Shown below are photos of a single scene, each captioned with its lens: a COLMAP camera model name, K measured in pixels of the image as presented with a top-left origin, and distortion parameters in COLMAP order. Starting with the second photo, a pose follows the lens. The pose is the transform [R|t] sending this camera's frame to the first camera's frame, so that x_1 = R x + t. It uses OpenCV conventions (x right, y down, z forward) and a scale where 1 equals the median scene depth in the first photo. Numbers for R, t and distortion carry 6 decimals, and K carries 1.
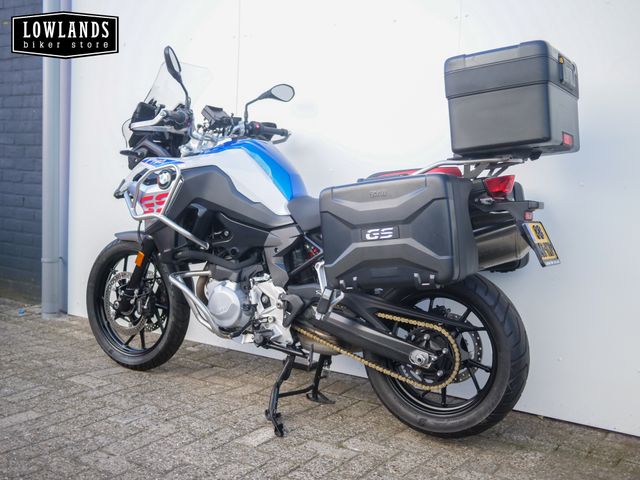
lens RADIAL K [[734.8, 0, 320.0], [0, 734.8, 240.0], [0, 0, 1]] dist [-0.009783, 0.019306]
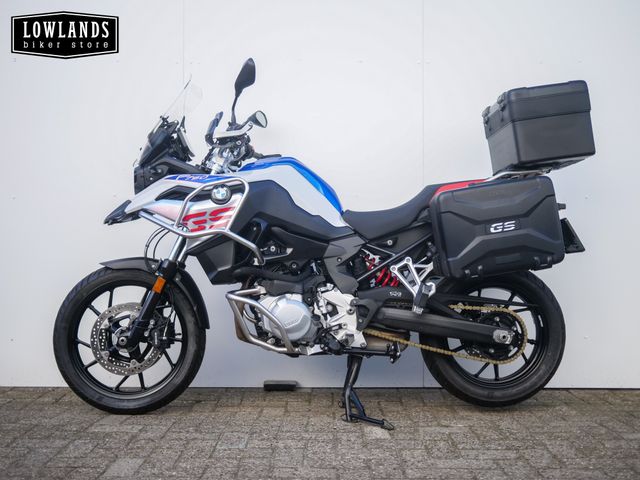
lens RADIAL K [[747.6, 0, 321.2], [0, 747.6, 233.6], [0, 0, 1]] dist [-0.014408, -0.021819]
pose [[0.836113, -0.021885, 0.548120, -0.633971], [0.080998, 0.993177, -0.083901, 0.061247], [-0.542544, 0.114547, 0.832181, 0.114305]]
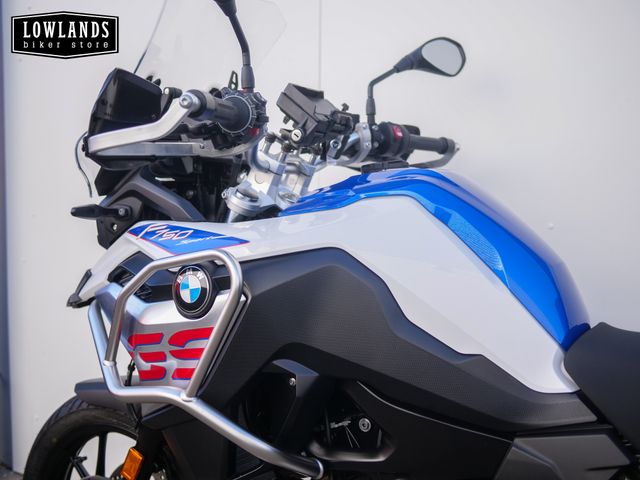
lens RADIAL K [[734.8, 0, 320.0], [0, 734.8, 240.0], [0, 0, 1]] dist [-0.009783, 0.019306]
pose [[0.999212, -0.038770, 0.008495, -0.150525], [0.038885, 0.999148, -0.013849, -0.098117], [-0.007951, 0.014169, 0.999868, 0.634270]]
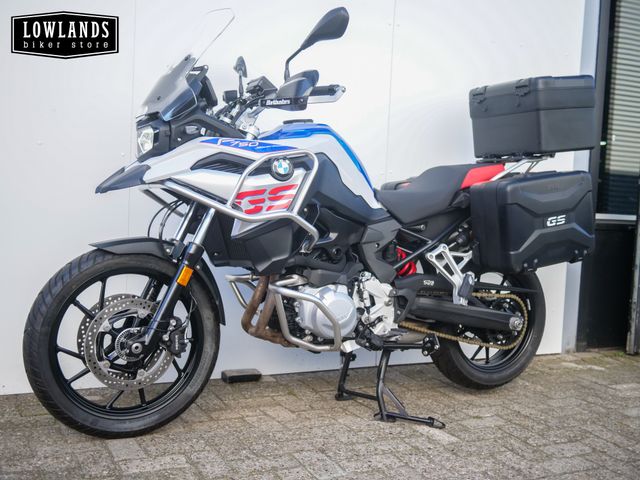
lens RADIAL K [[734.8, 0, 320.0], [0, 734.8, 240.0], [0, 0, 1]] dist [-0.009783, 0.019306]
pose [[0.488397, -0.072009, 0.869645, -0.874327], [0.047761, 0.997301, 0.055757, -0.047336], [-0.871313, 0.014304, 0.490518, 0.570681]]
